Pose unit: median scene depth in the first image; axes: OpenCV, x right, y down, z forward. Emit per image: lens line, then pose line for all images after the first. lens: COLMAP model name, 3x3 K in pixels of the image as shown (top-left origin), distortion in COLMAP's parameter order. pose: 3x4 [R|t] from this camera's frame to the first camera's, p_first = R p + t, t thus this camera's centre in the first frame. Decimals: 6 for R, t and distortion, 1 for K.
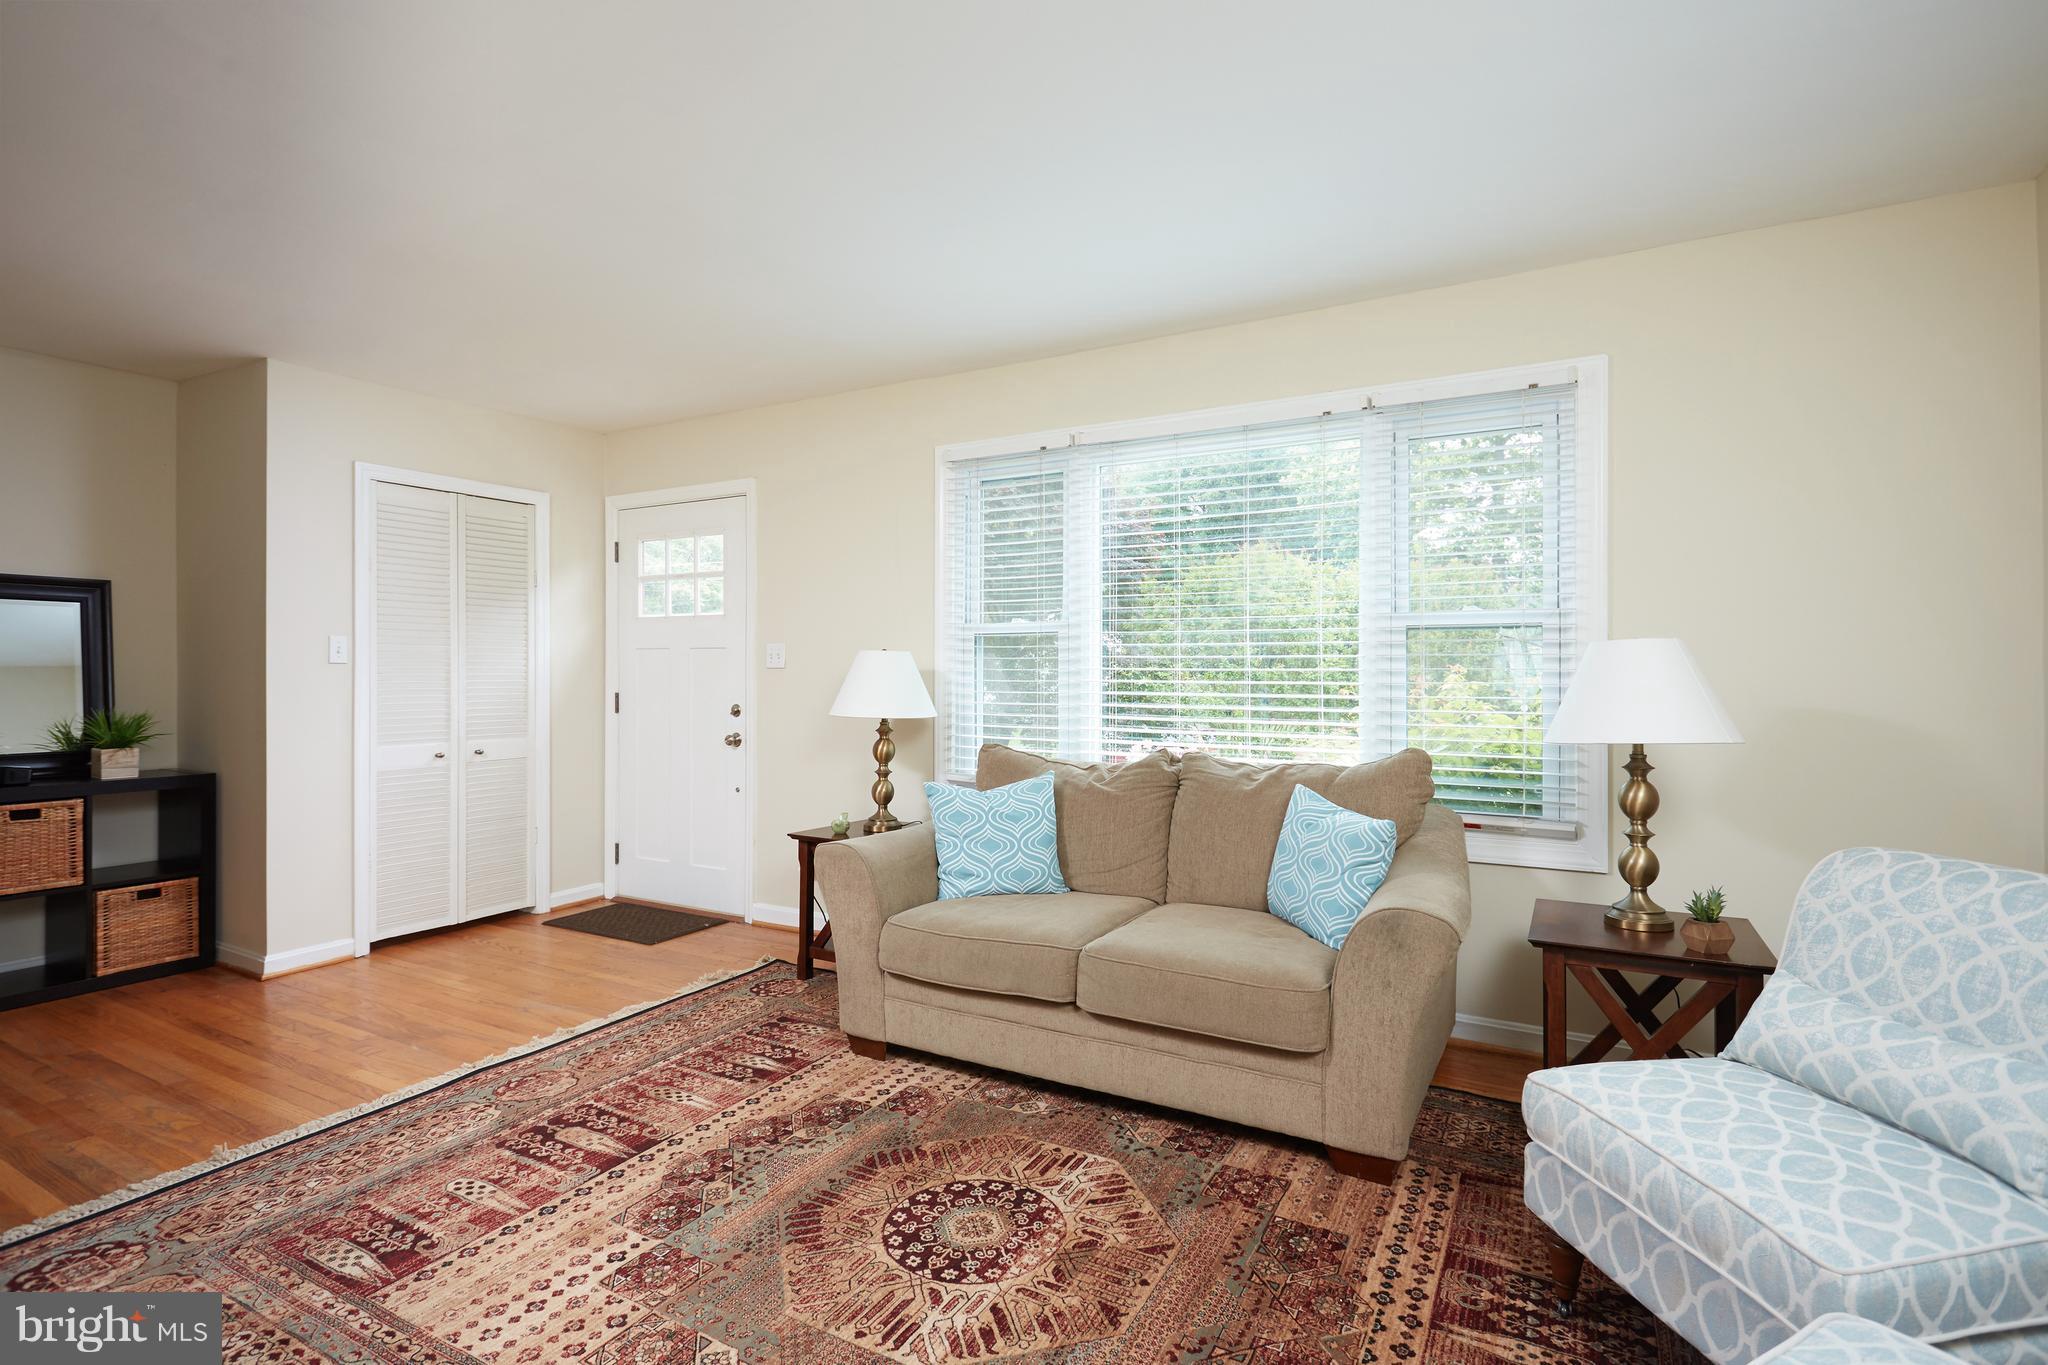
lens RADIAL K [[997.8, 0, 1019.8], [0, 997.8, 674.3], [0, 0, 1]] dist [0.002155, -0.000720]
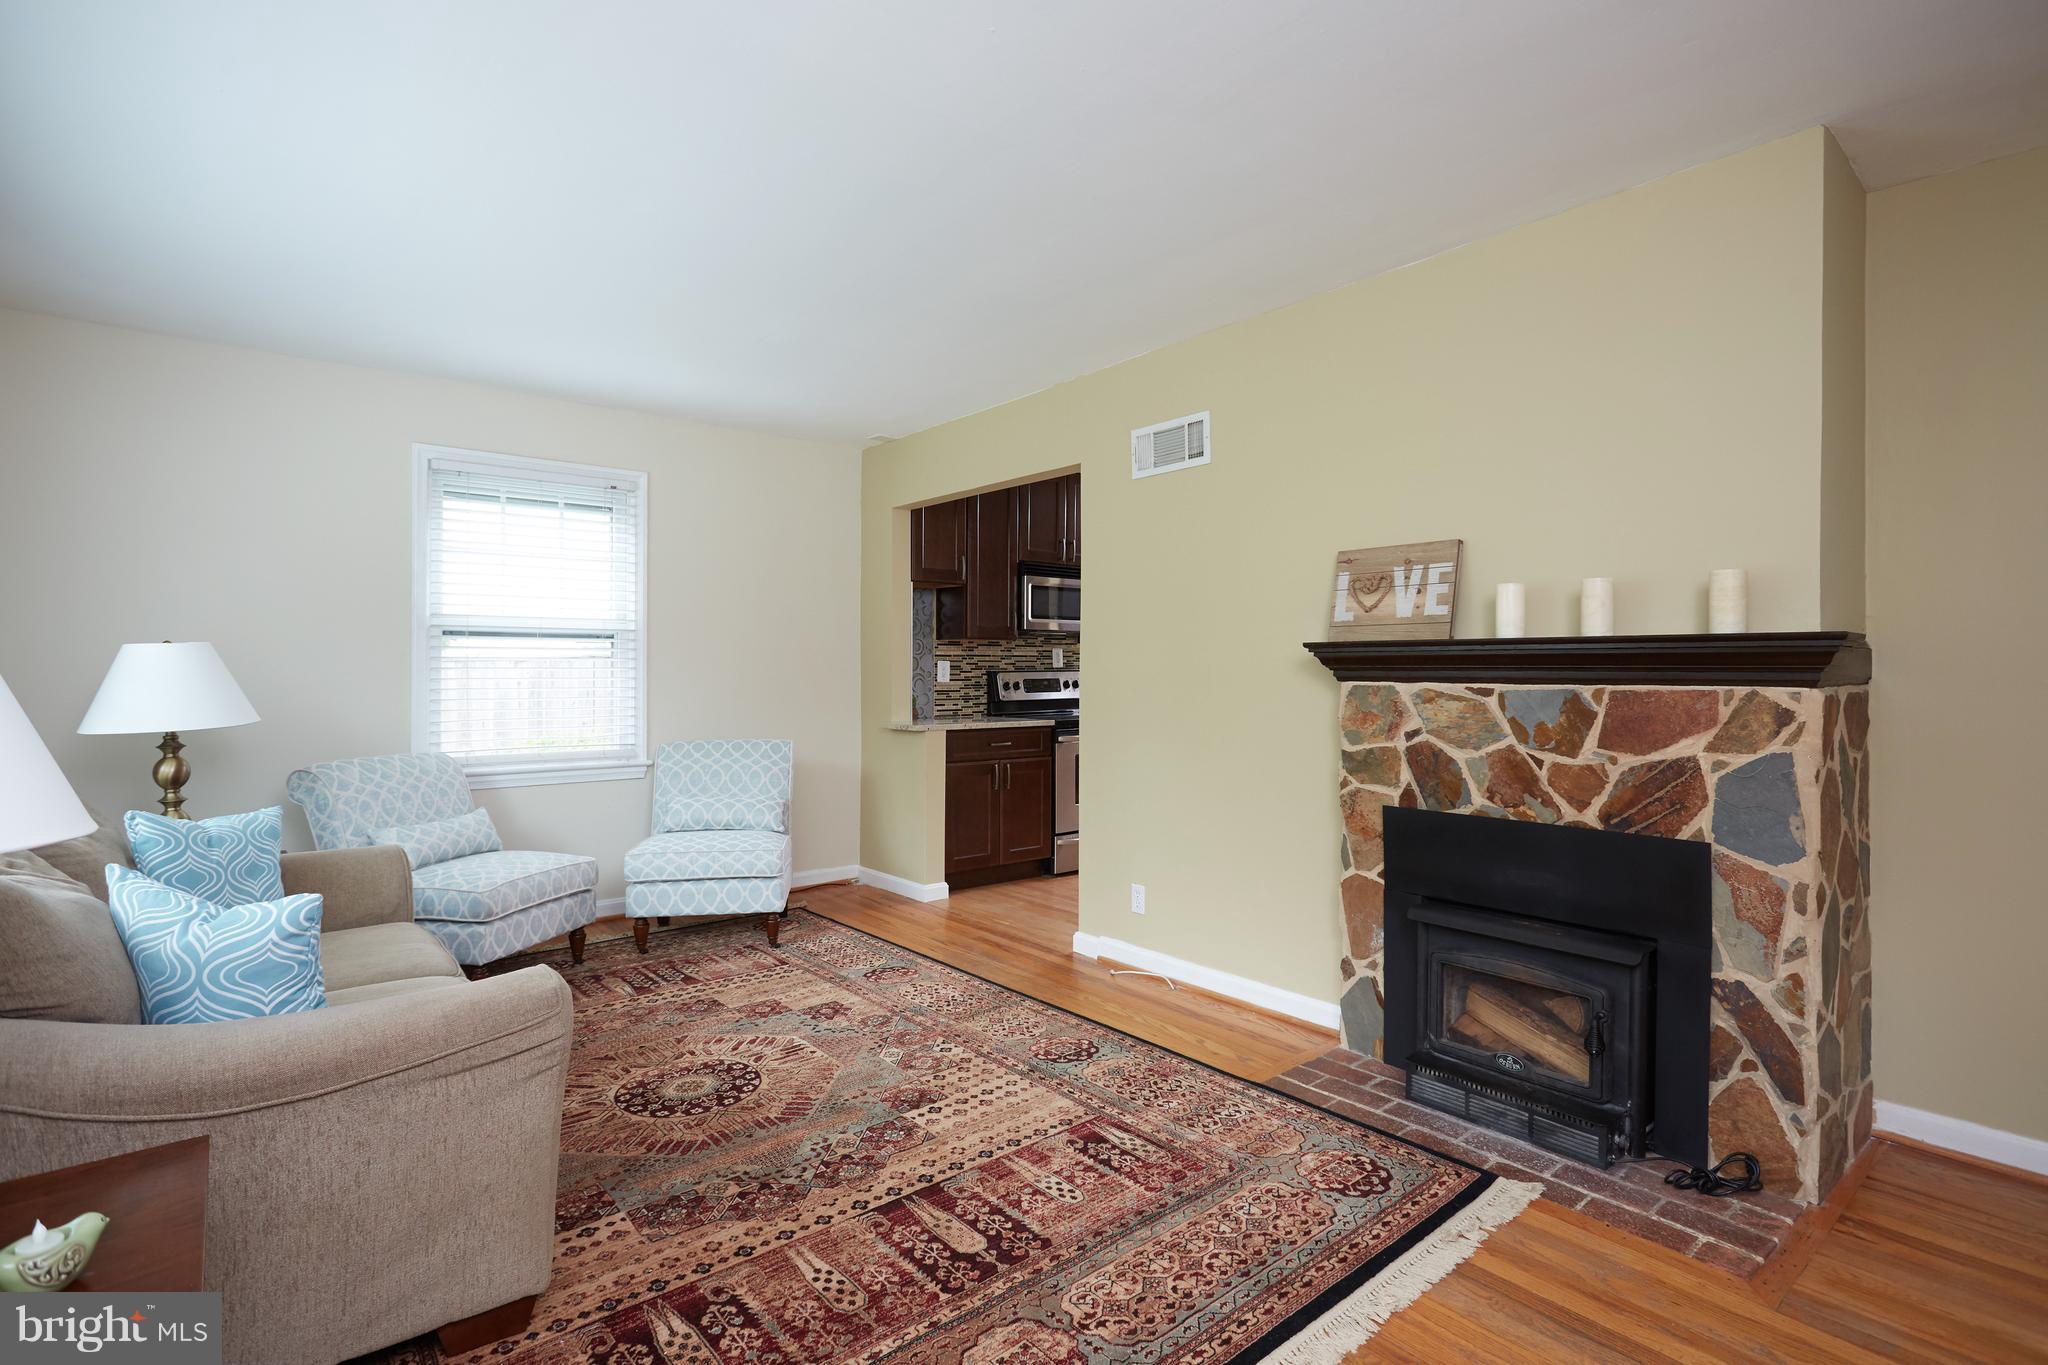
lens RADIAL K [[997.8, 0, 1022.8], [0, 997.8, 677.2], [0, 0, 1]] dist [0.002155, -0.000720]
pose [[-0.936619, -0.003791, 0.350328, -0.859105], [0.001336, 0.999896, 0.014393, -0.011688], [-0.350346, 0.013949, -0.936517, 1.931139]]
